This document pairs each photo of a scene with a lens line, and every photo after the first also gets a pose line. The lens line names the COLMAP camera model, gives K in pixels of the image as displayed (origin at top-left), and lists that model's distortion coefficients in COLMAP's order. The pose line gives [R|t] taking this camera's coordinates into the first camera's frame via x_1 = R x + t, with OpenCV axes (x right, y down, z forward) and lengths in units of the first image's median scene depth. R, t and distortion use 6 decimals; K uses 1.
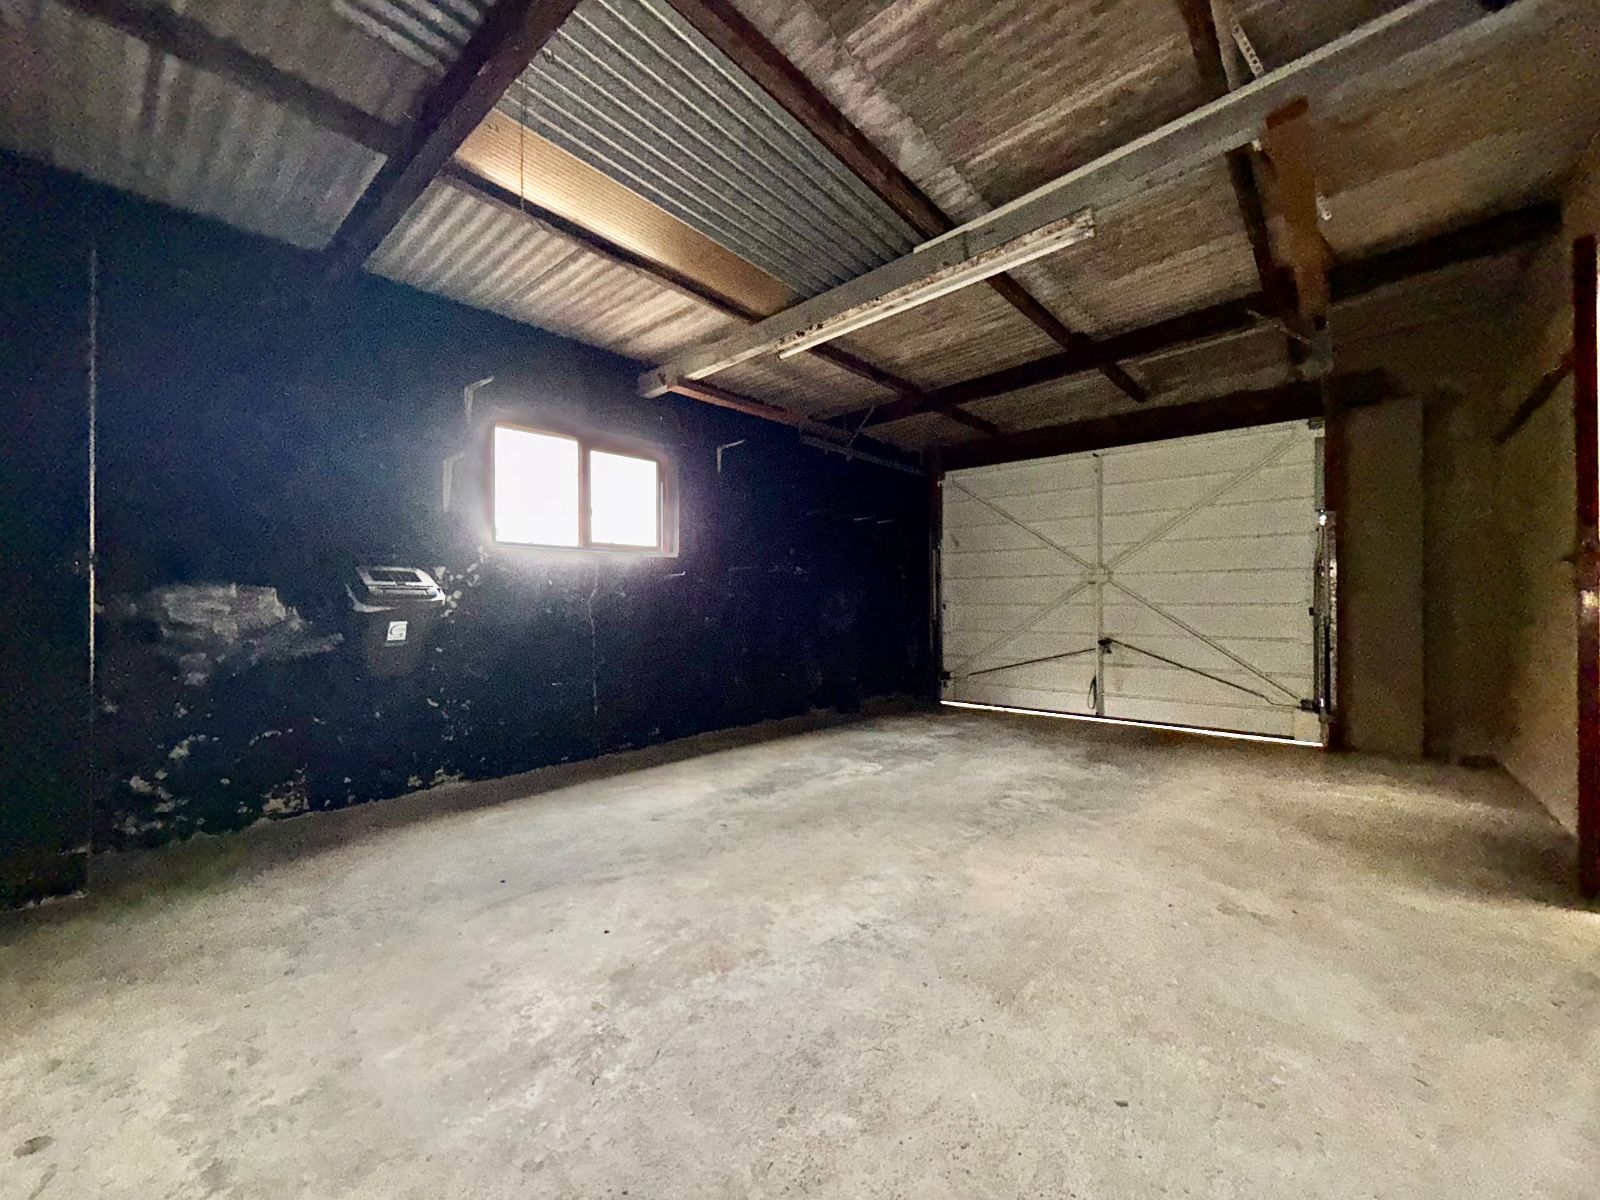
lens RADIAL K [[634.2, 0, 805.0], [0, 634.2, 599.5], [0, 0, 1]] dist [-0.002737, -0.000287]
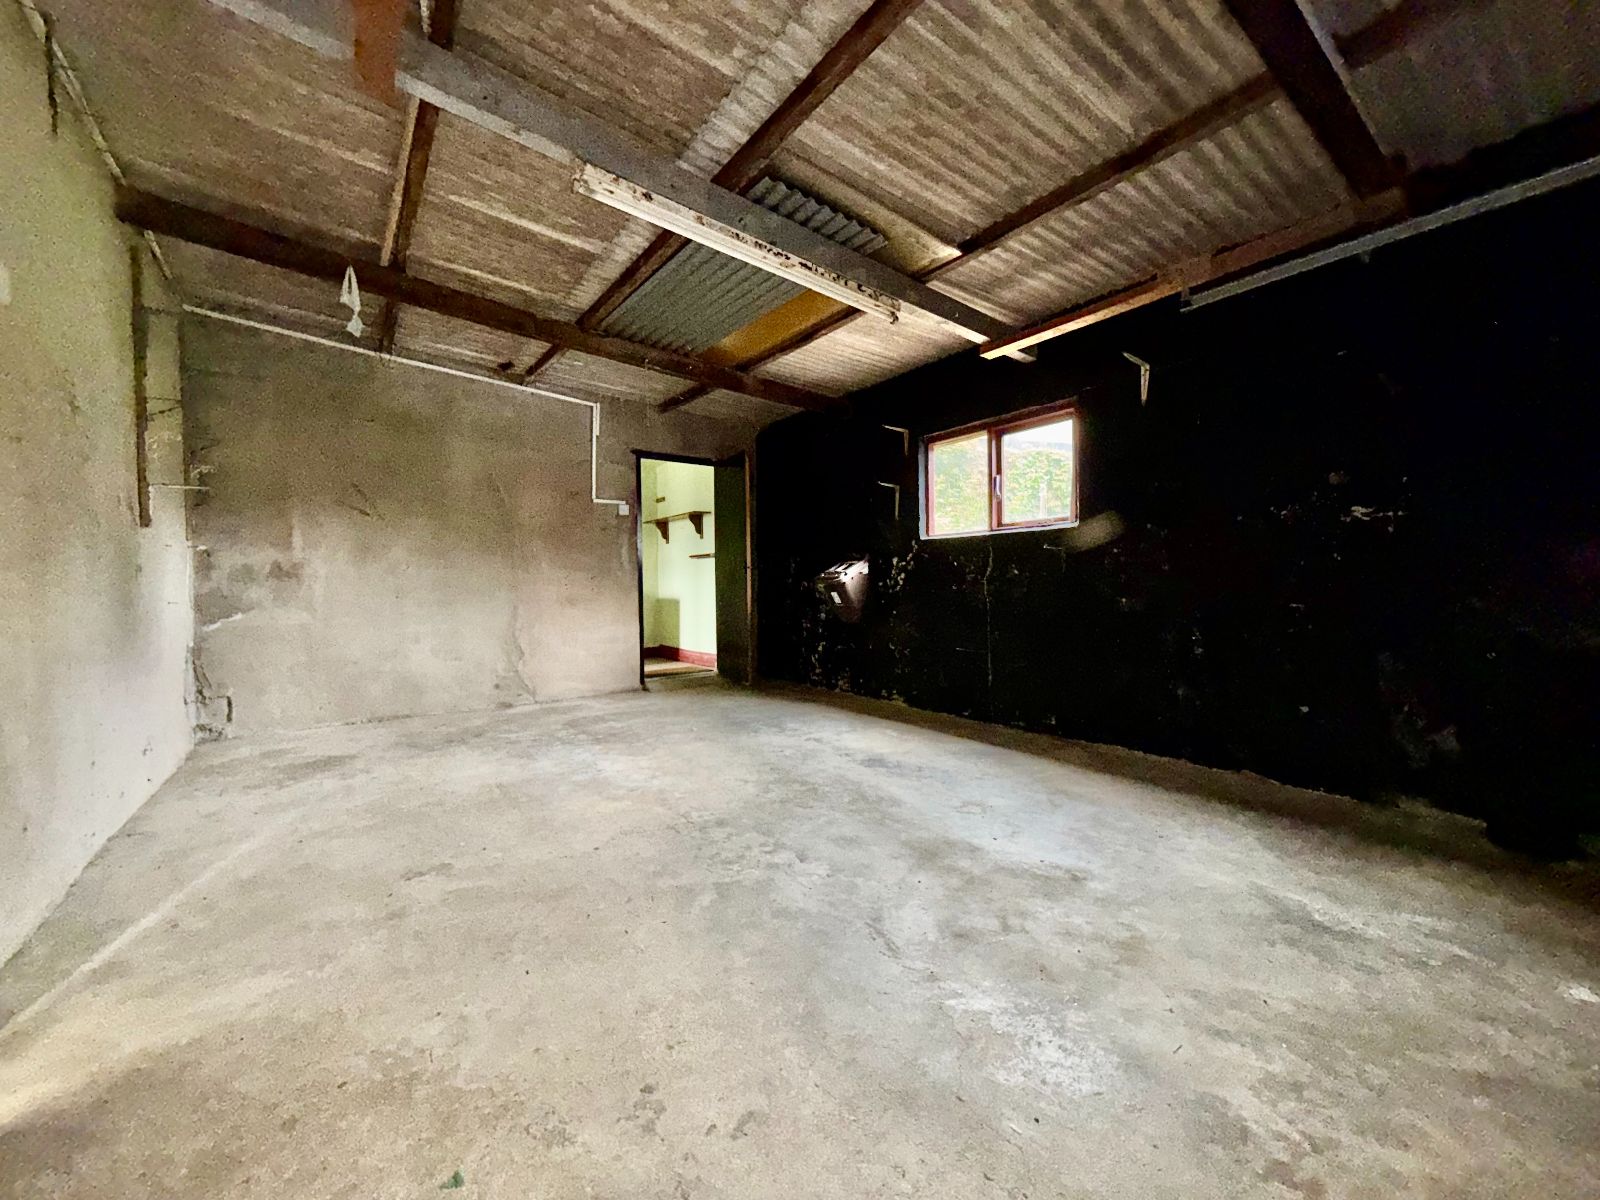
lens RADIAL K [[634.2, 0, 805.0], [0, 634.2, 599.5], [0, 0, 1]] dist [-0.002737, -0.000287]
pose [[-0.213581, 0.028500, -0.976510, 1.144642], [0.016866, 0.999533, 0.025482, 0.006846], [0.976780, -0.011028, -0.213962, 1.331625]]
